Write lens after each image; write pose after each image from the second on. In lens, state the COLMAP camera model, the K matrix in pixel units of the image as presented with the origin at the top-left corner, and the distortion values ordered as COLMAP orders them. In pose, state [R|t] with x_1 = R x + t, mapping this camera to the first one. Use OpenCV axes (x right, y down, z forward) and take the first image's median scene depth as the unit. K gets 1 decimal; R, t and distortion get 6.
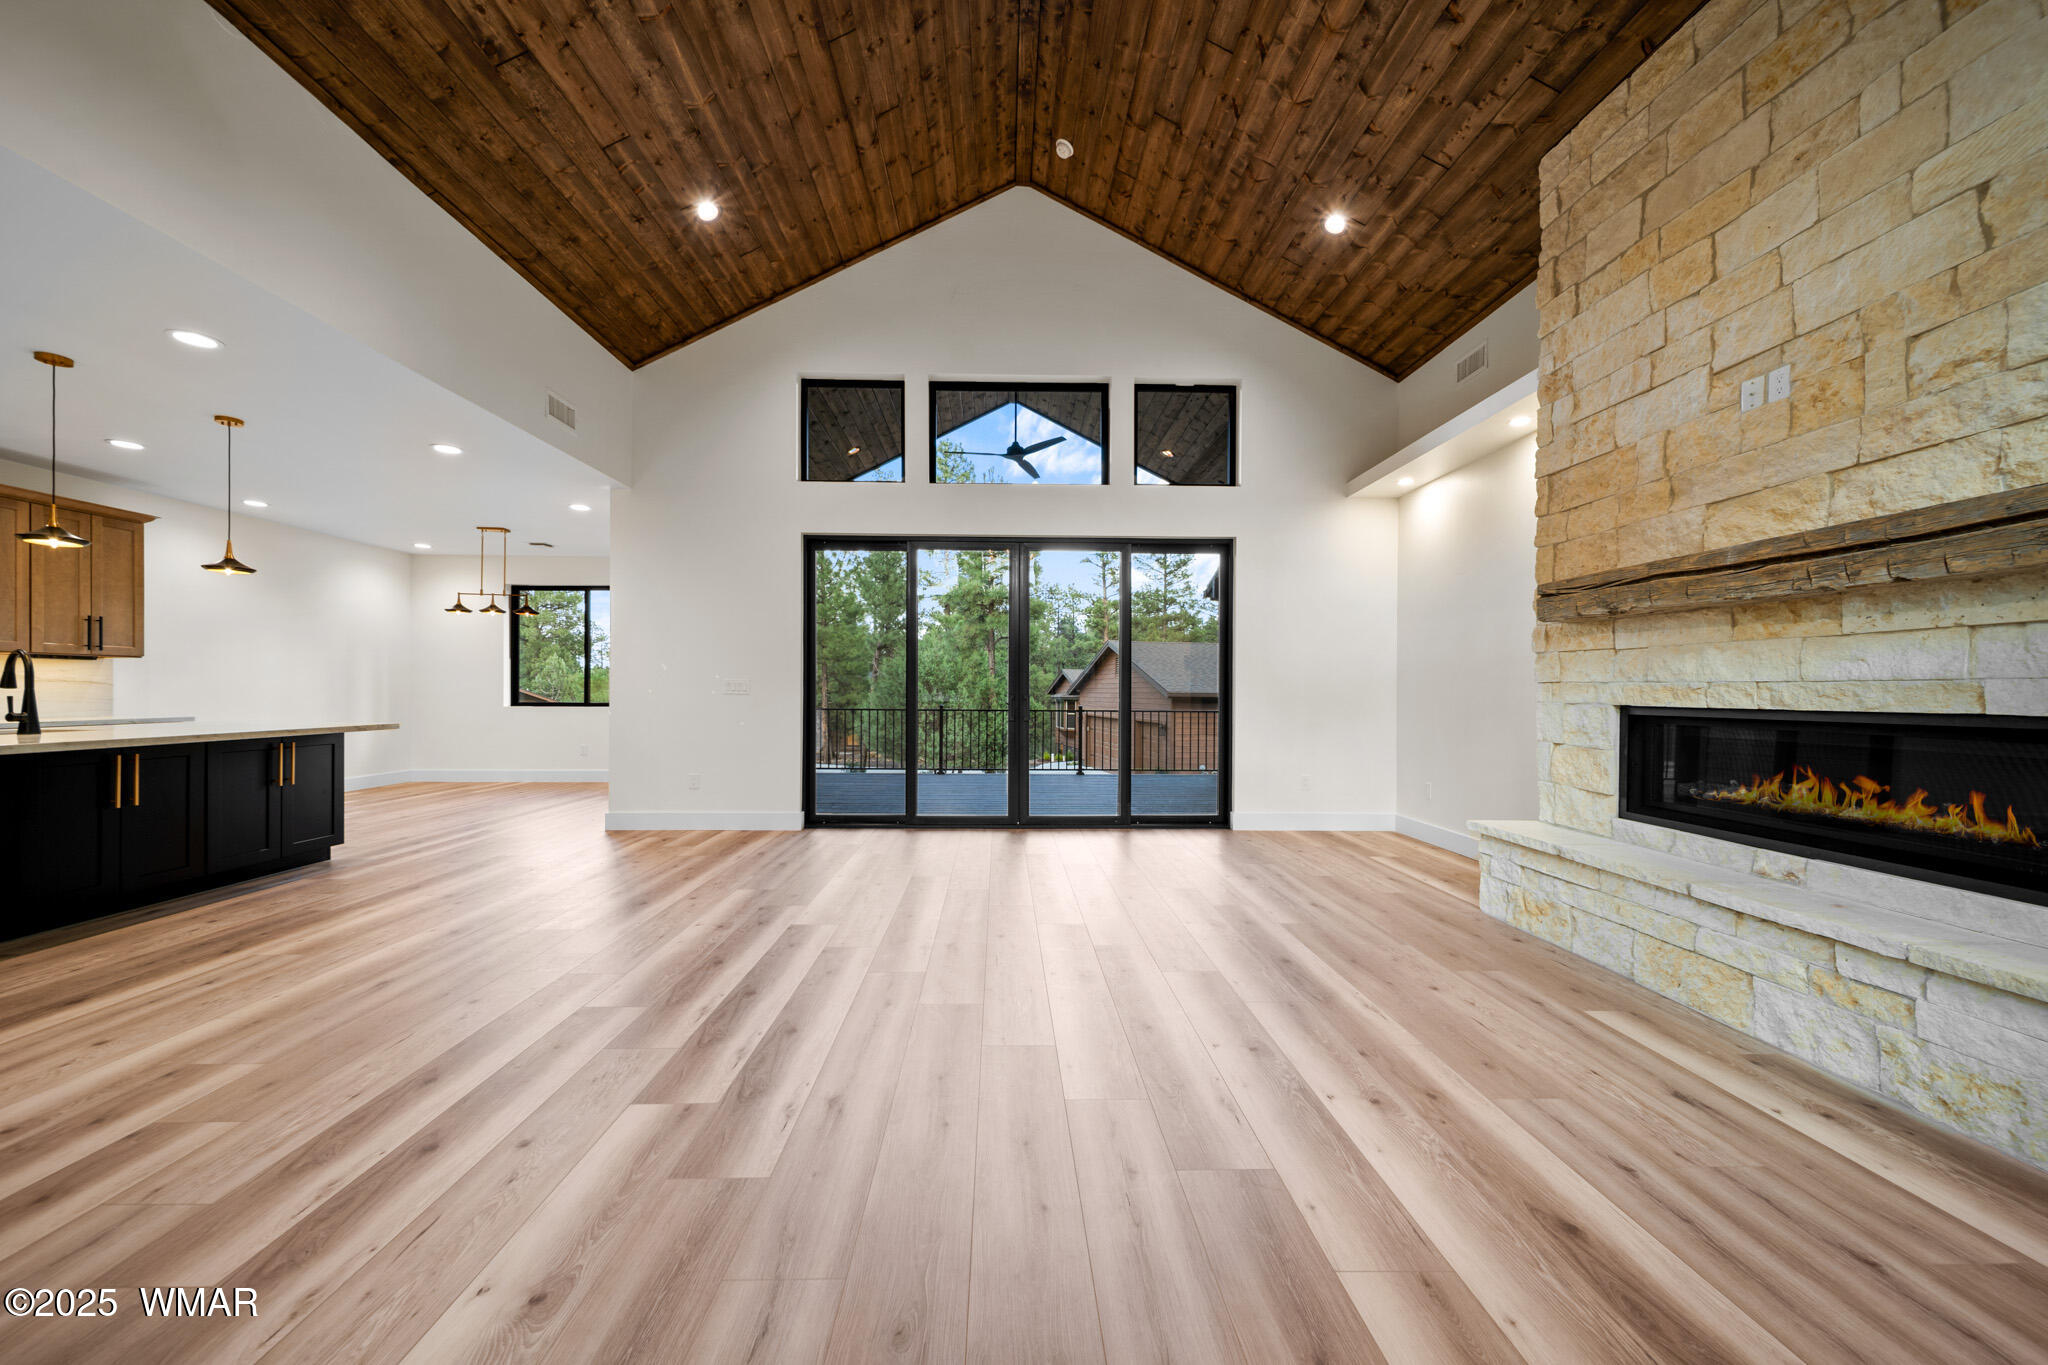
lens RADIAL K [[722.4, 0, 1020.5], [0, 722.4, 691.9], [0, 0, 1]] dist [0.007395, -0.001208]
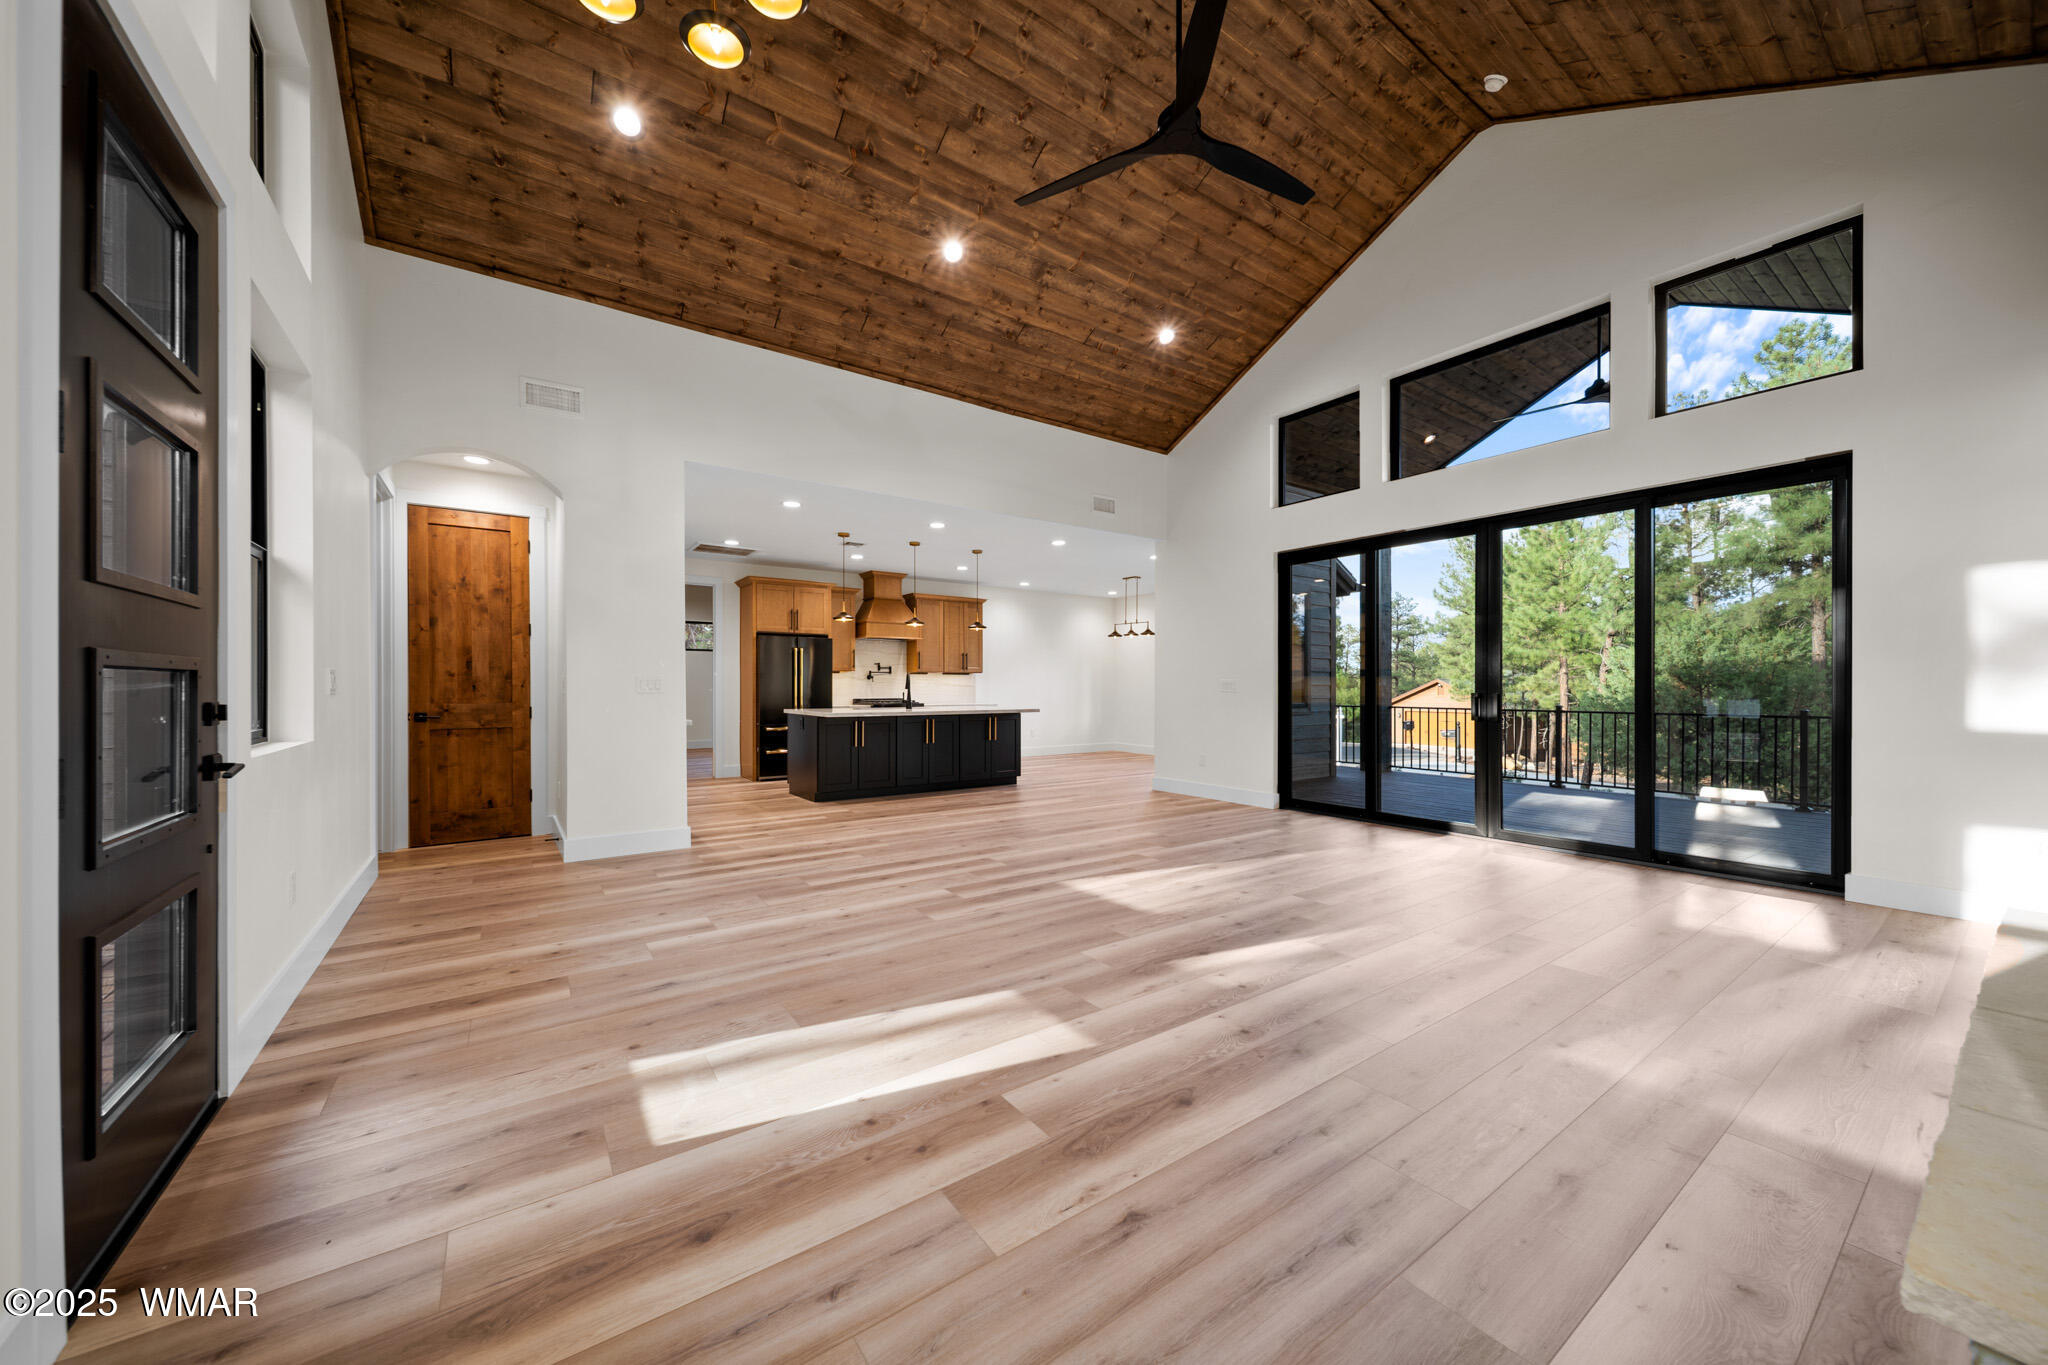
lens RADIAL K [[722.4, 0, 1013.0], [0, 722.4, 688.8], [0, 0, 1]] dist [0.007395, -0.001208]
pose [[0.549834, -0.003156, -0.835268, 0.517877], [0.000498, 0.999994, -0.003450, 0.002654], [0.835274, 0.001481, 0.549832, 0.011755]]
